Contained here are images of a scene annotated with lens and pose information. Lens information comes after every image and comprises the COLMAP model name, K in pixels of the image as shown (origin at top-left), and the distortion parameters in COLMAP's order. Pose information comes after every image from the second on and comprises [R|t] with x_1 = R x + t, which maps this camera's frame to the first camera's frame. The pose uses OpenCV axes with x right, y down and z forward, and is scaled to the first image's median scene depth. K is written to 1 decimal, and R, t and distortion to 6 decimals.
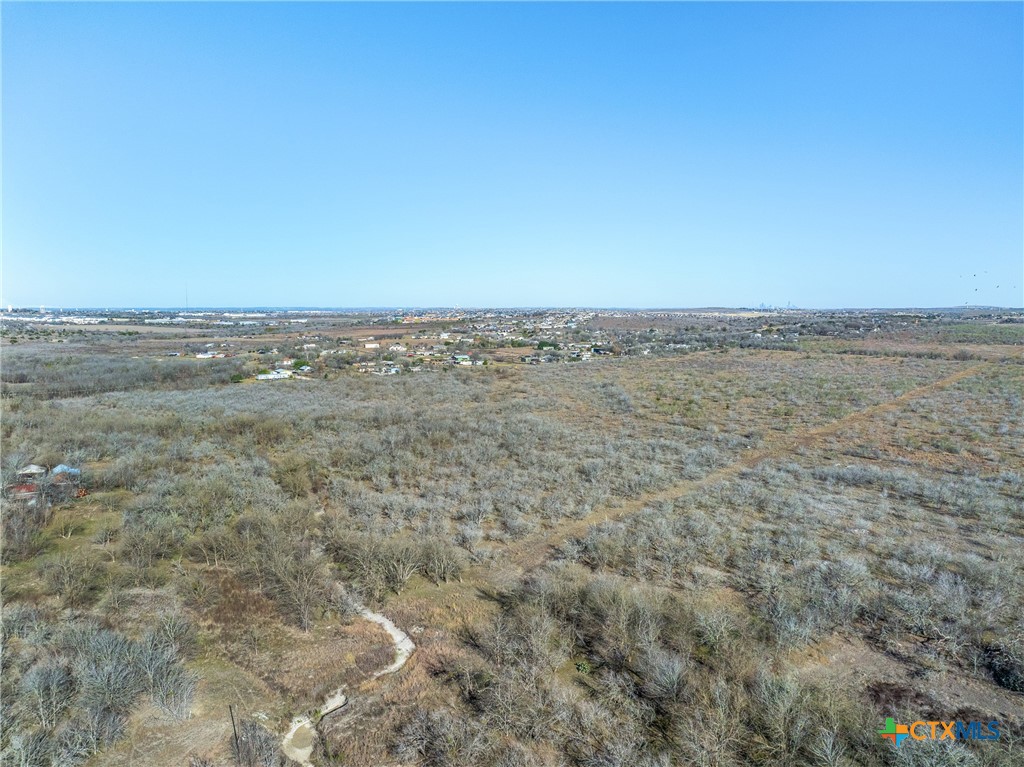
lens RADIAL K [[711.7, 0, 515.1], [0, 711.7, 382.4], [0, 0, 1]] dist [-0.041689, 0.002729]
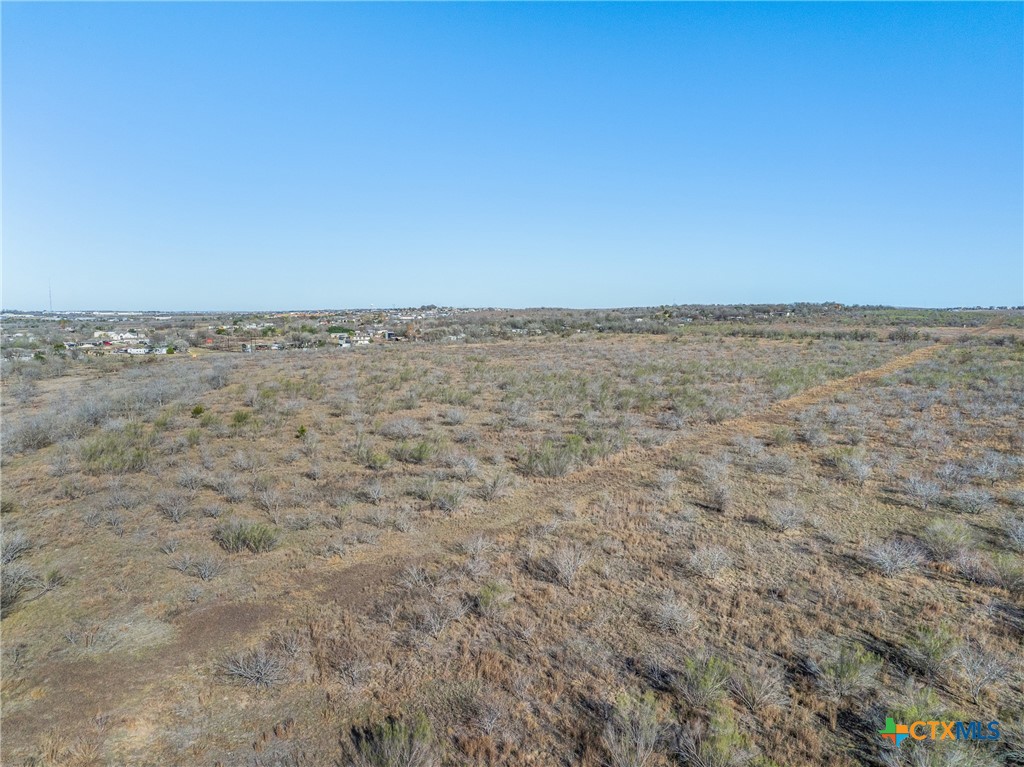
lens RADIAL K [[711.7, 0, 511.9], [0, 711.7, 383.4], [0, 0, 1]] dist [-0.041689, 0.002729]
pose [[0.996895, -0.008586, 0.078272, 0.208499], [0.009025, 0.999945, -0.005258, 0.006676], [-0.078223, 0.005948, 0.996918, 0.348037]]
